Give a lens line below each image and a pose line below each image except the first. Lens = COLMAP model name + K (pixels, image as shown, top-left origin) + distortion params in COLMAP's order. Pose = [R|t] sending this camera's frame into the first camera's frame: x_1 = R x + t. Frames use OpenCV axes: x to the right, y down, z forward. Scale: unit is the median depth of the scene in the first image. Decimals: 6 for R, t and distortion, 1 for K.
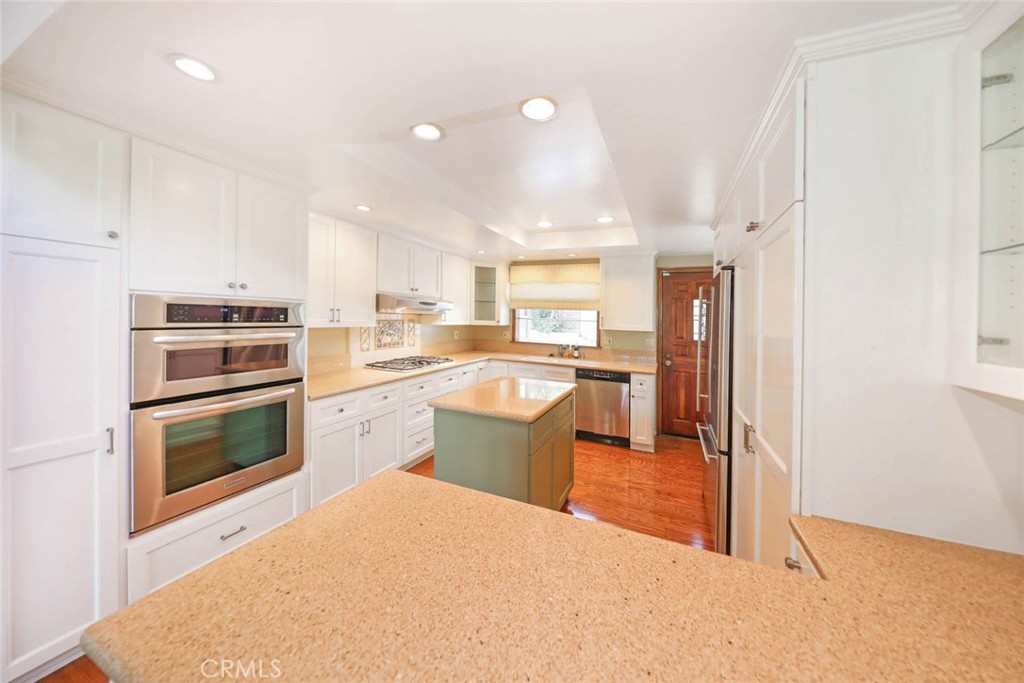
lens RADIAL K [[324.5, 0, 533.7], [0, 324.5, 316.5], [0, 0, 1]] dist [-0.000239, -0.000030]
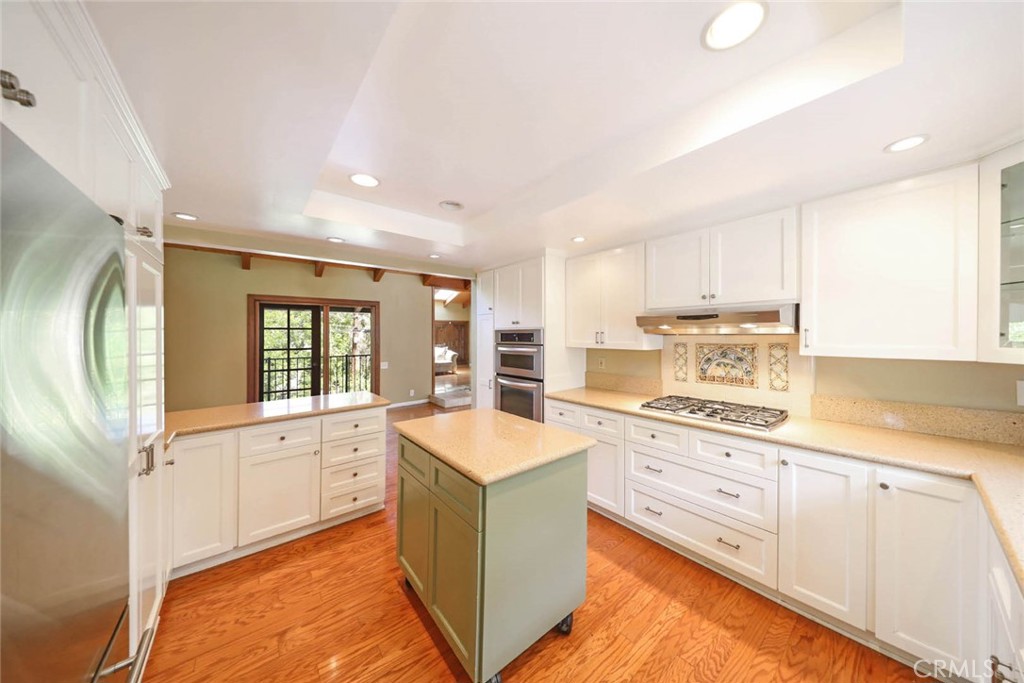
lens RADIAL K [[324.5, 0, 513.3], [0, 324.5, 341.6], [0, 0, 1]] dist [-0.000239, -0.000030]
pose [[-0.478761, -0.007152, -0.877916, 0.415750], [-0.008429, 0.999958, -0.003550, 0.013370], [0.877905, 0.005701, -0.478801, 1.026578]]
